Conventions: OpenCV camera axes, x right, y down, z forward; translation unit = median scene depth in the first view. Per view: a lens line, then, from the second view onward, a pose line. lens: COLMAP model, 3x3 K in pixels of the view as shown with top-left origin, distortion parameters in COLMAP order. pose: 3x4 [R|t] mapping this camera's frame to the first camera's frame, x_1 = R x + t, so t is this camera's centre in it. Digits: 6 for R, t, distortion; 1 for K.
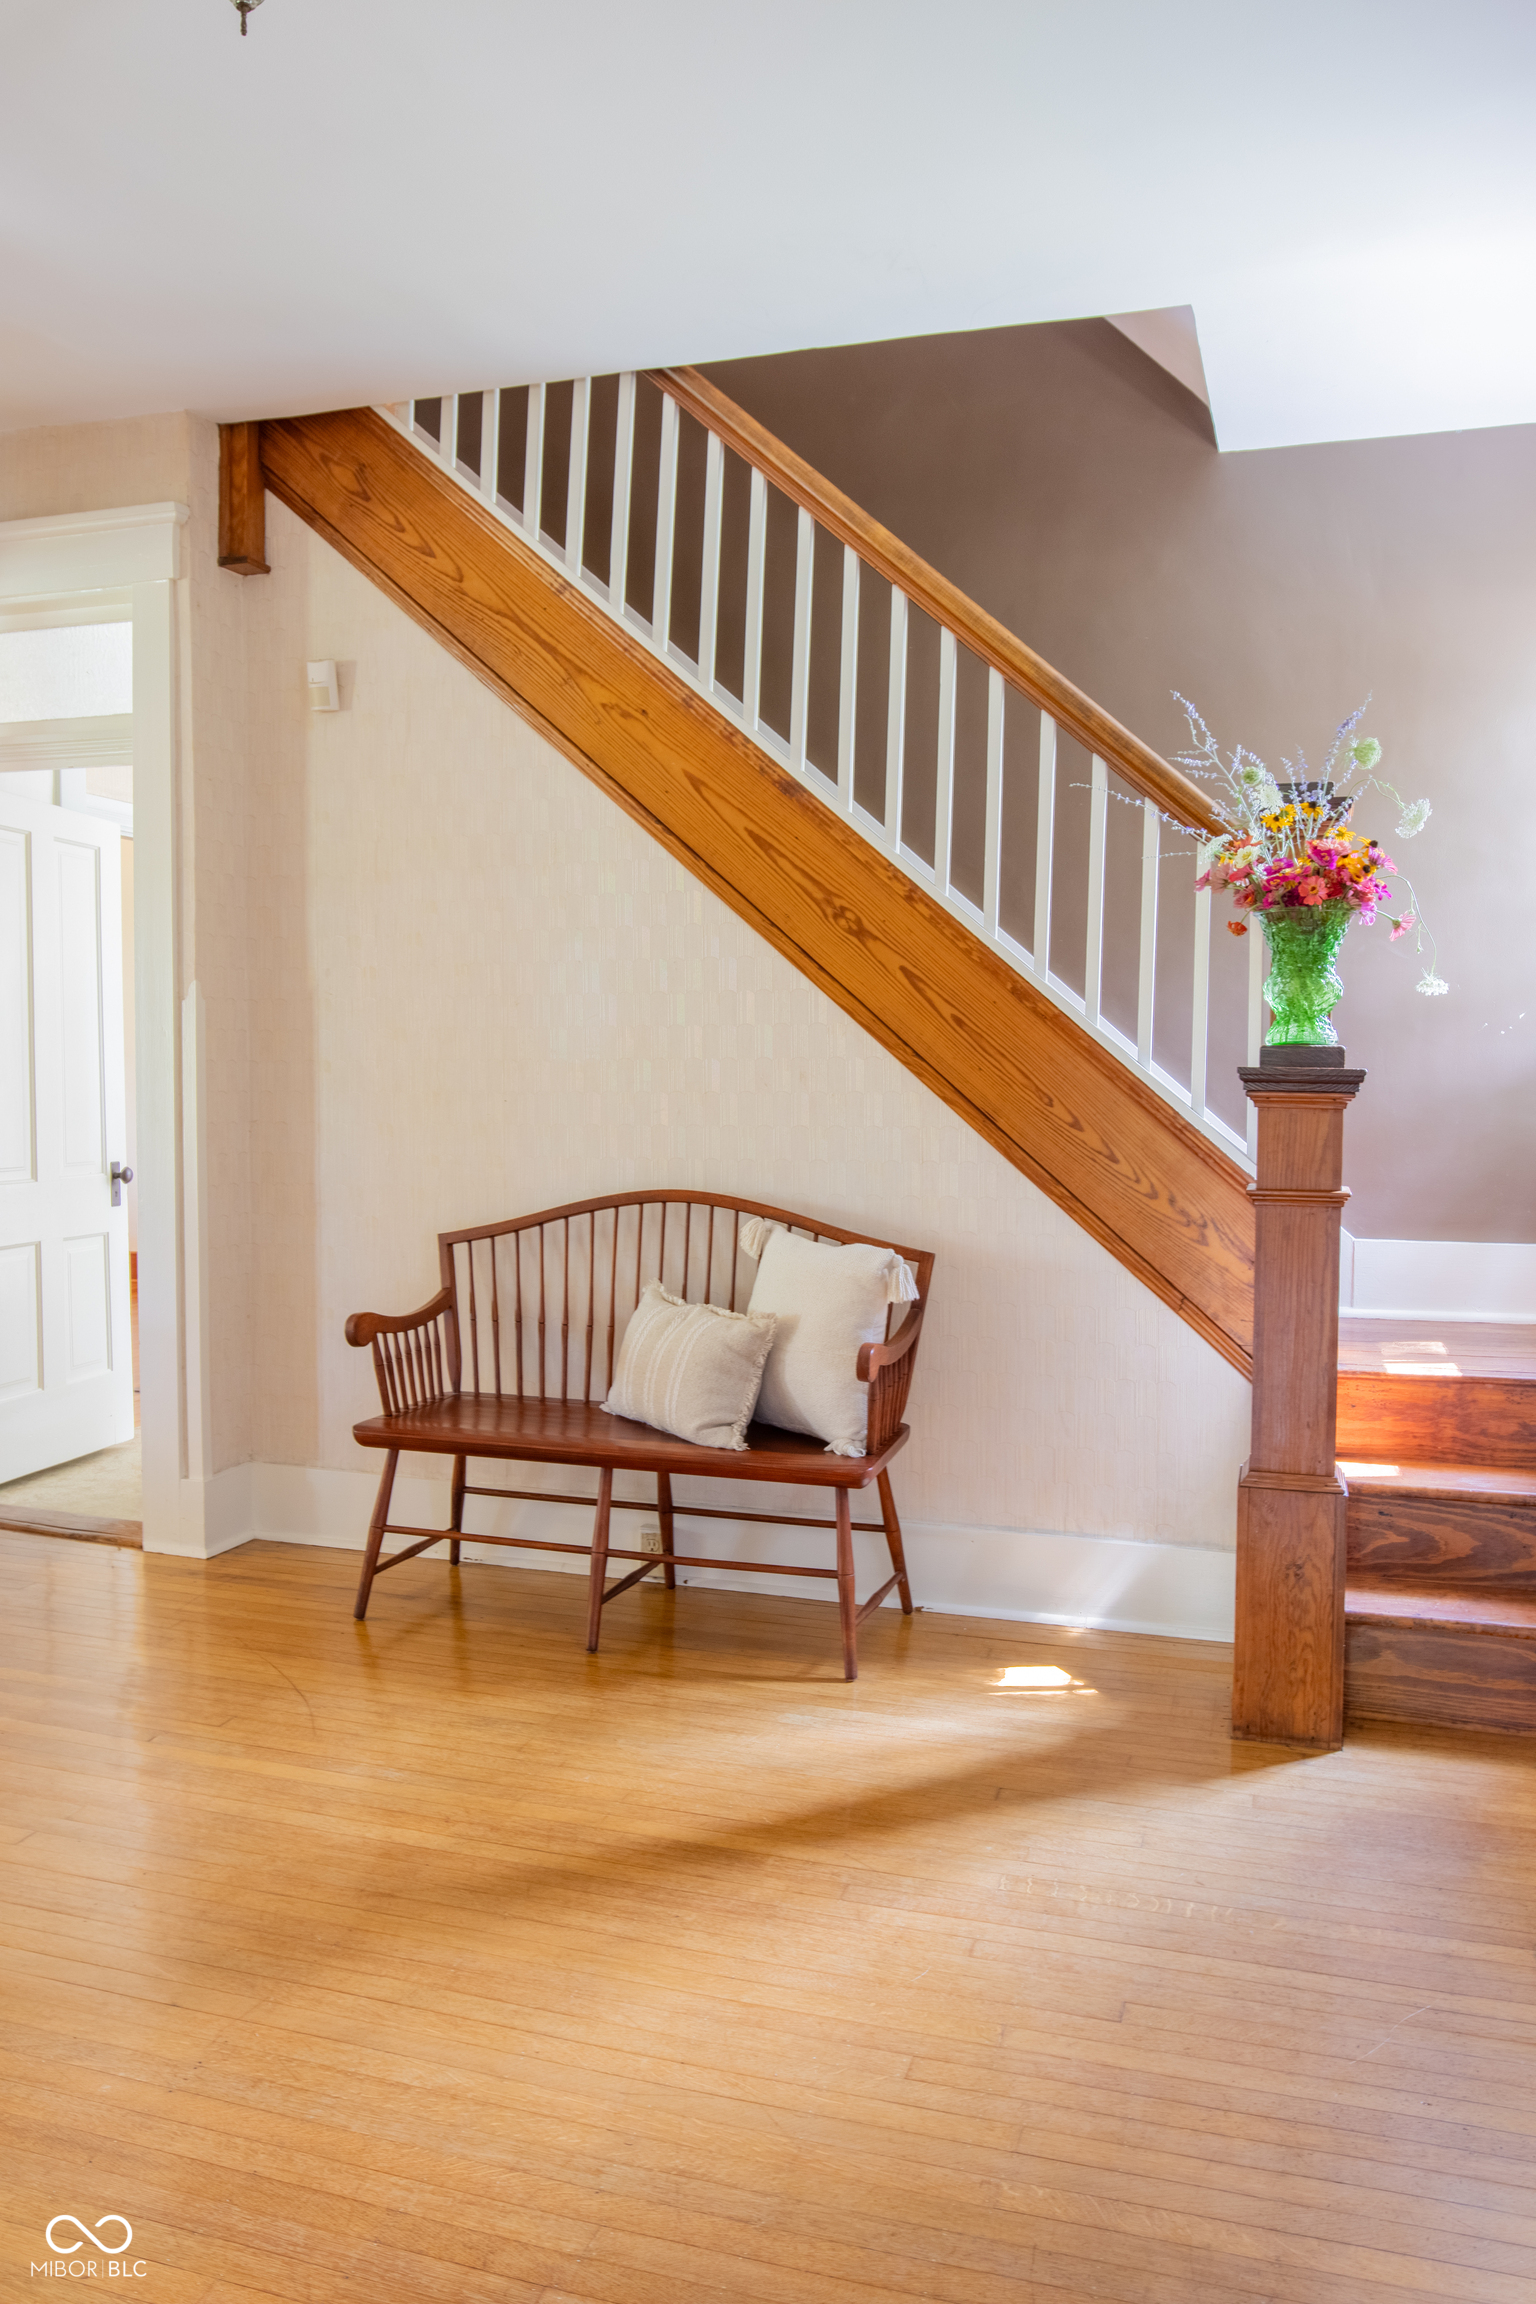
lens RADIAL K [[1673.9, 0, 824.1], [0, 1673.9, 1180.9], [0, 0, 1]] dist [-0.001026, -0.000785]
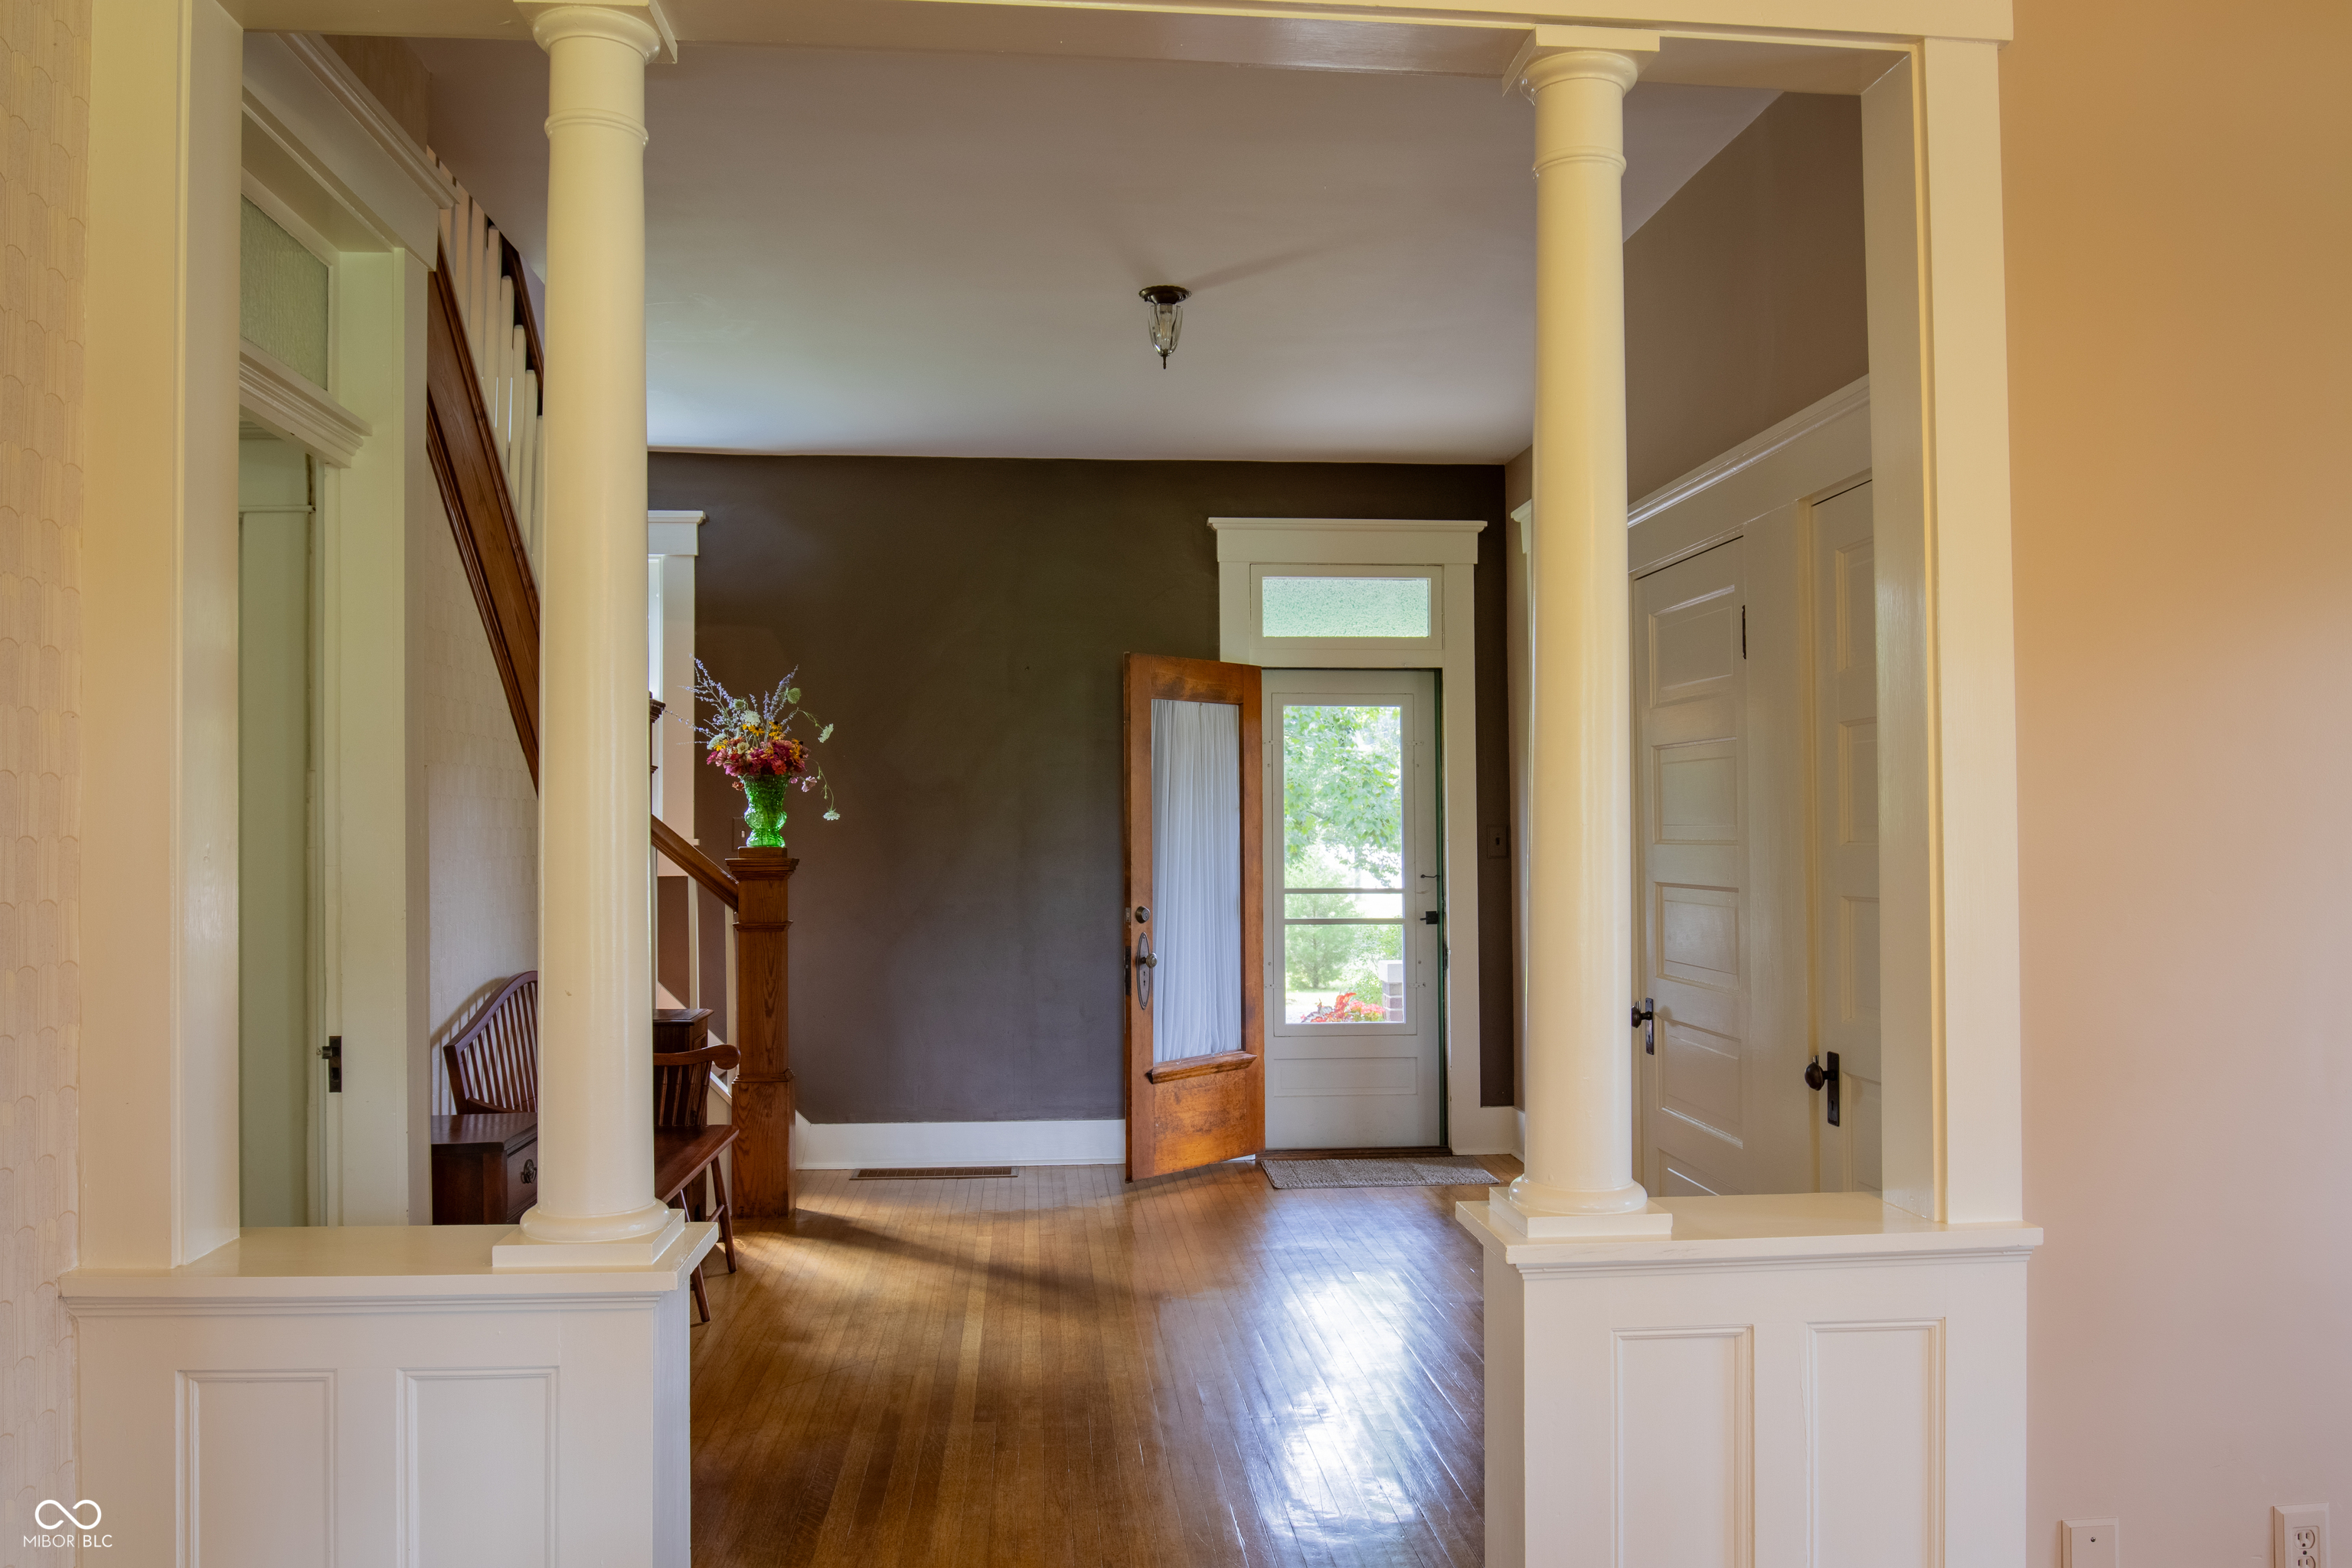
lens RADIAL K [[1738.0, 0, 1188.9], [0, 1738.0, 785.7], [0, 0, 1]] dist [-0.027046, -0.004077]
pose [[-0.389230, 0.019813, 0.920928, -1.466158], [0.054619, 0.998506, 0.001603, -0.108291], [-0.919520, 0.050924, -0.389730, 1.125080]]
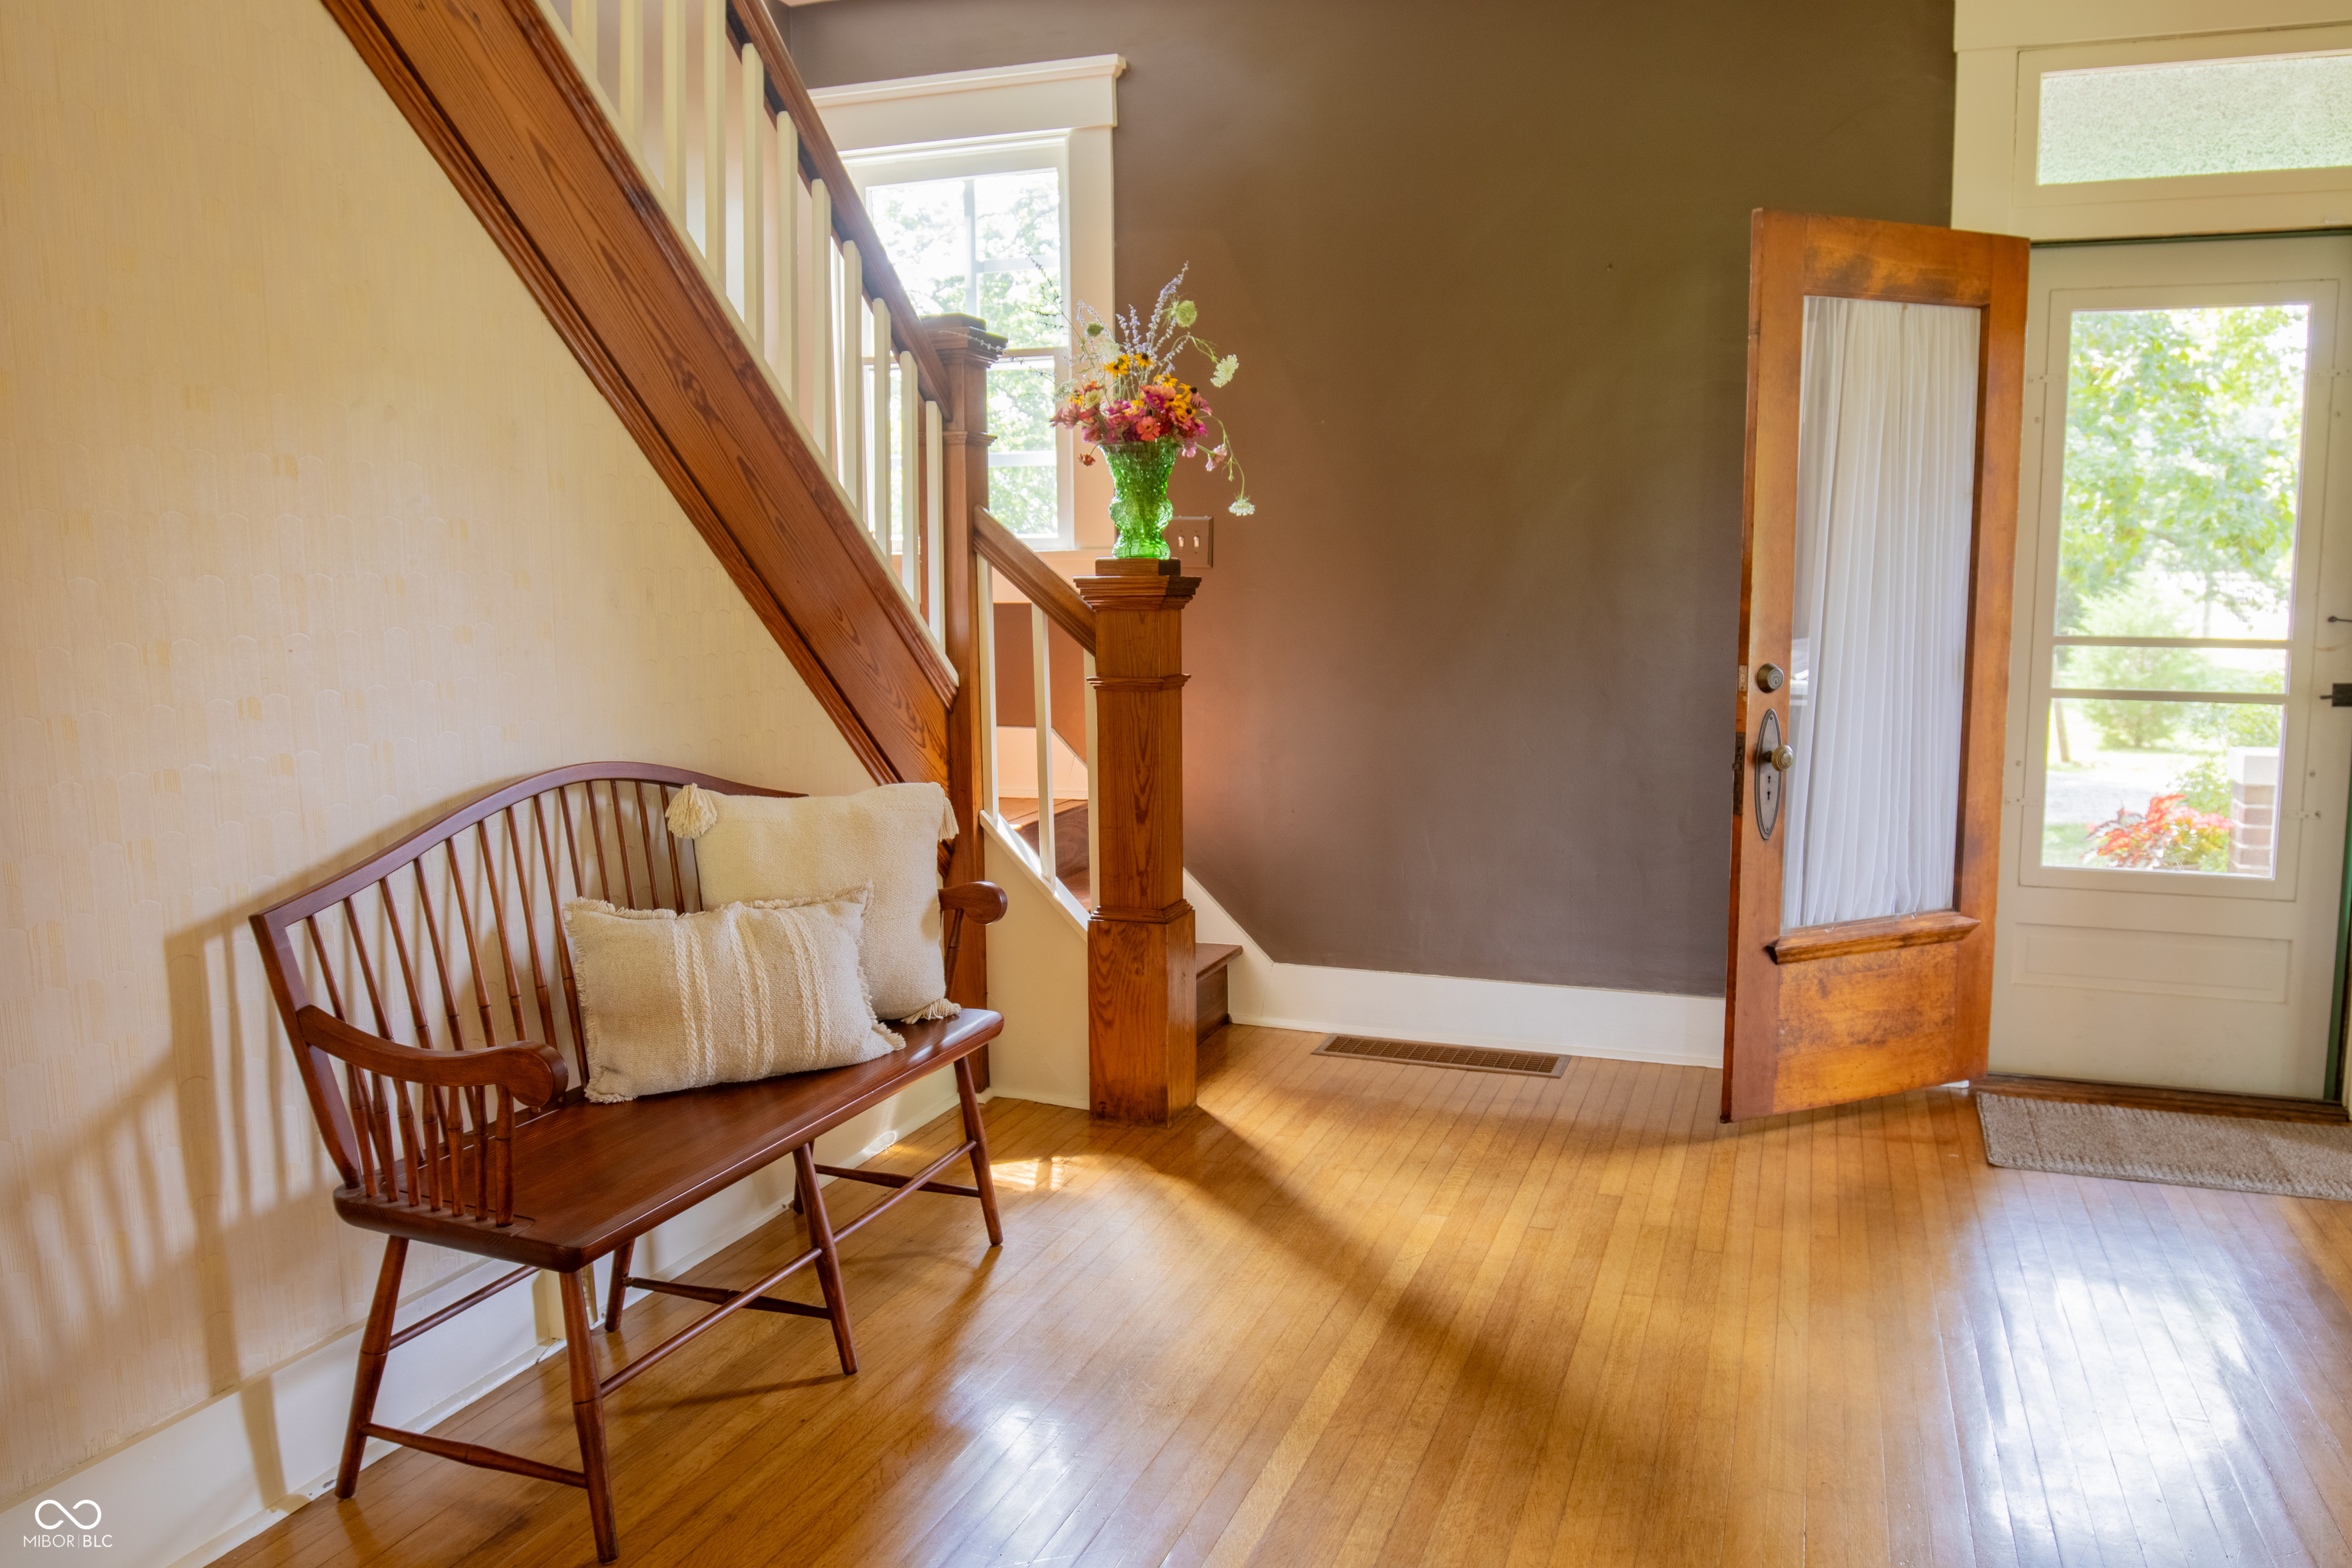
lens RADIAL K [[1738.0, 0, 1188.9], [0, 1738.0, 785.7], [0, 0, 1]] dist [-0.027046, -0.004077]
pose [[0.035955, -0.135198, 0.990166, -0.831503], [0.061949, 0.989203, 0.132817, -0.070152], [-0.997431, 0.056564, 0.043942, 0.777534]]
